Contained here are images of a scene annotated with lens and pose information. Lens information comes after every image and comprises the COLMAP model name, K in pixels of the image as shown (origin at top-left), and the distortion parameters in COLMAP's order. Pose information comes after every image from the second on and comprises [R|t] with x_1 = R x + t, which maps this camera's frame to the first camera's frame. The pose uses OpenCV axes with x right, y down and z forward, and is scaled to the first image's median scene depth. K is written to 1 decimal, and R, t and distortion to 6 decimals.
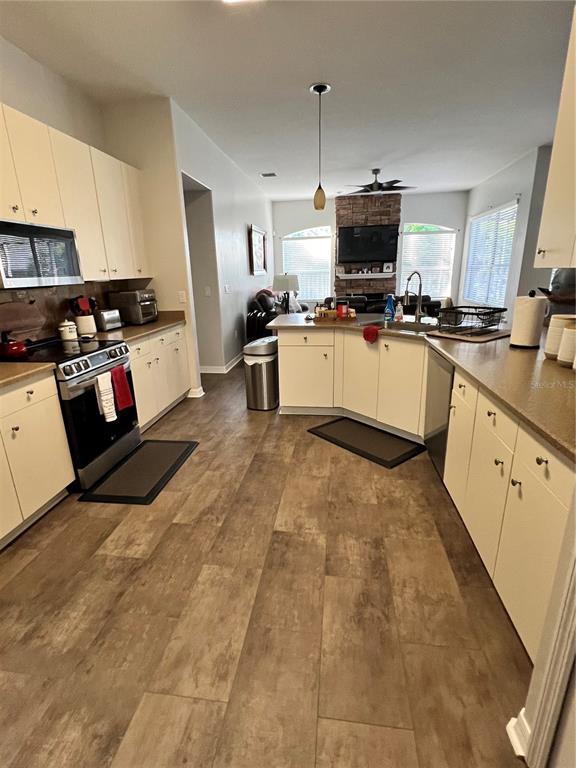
lens RADIAL K [[379.5, 0, 288.0], [0, 379.5, 384.0], [0, 0, 1]] dist [-0.001876, 0.000002]
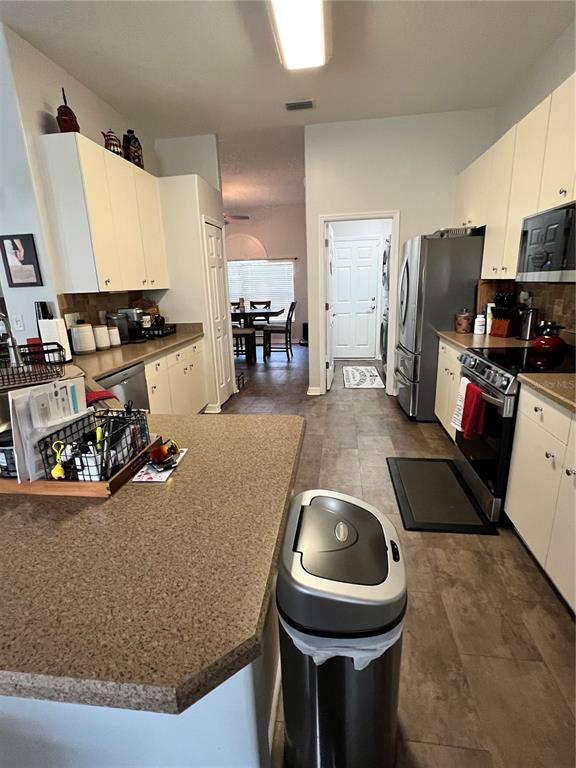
lens RADIAL K [[379.5, 0, 288.0], [0, 379.5, 384.0], [0, 0, 1]] dist [-0.001876, 0.000002]
pose [[-0.998373, 0.054191, 0.017716, -0.069267], [0.055416, 0.849325, 0.524954, -0.541052], [0.013401, 0.525082, -0.850946, 1.833831]]
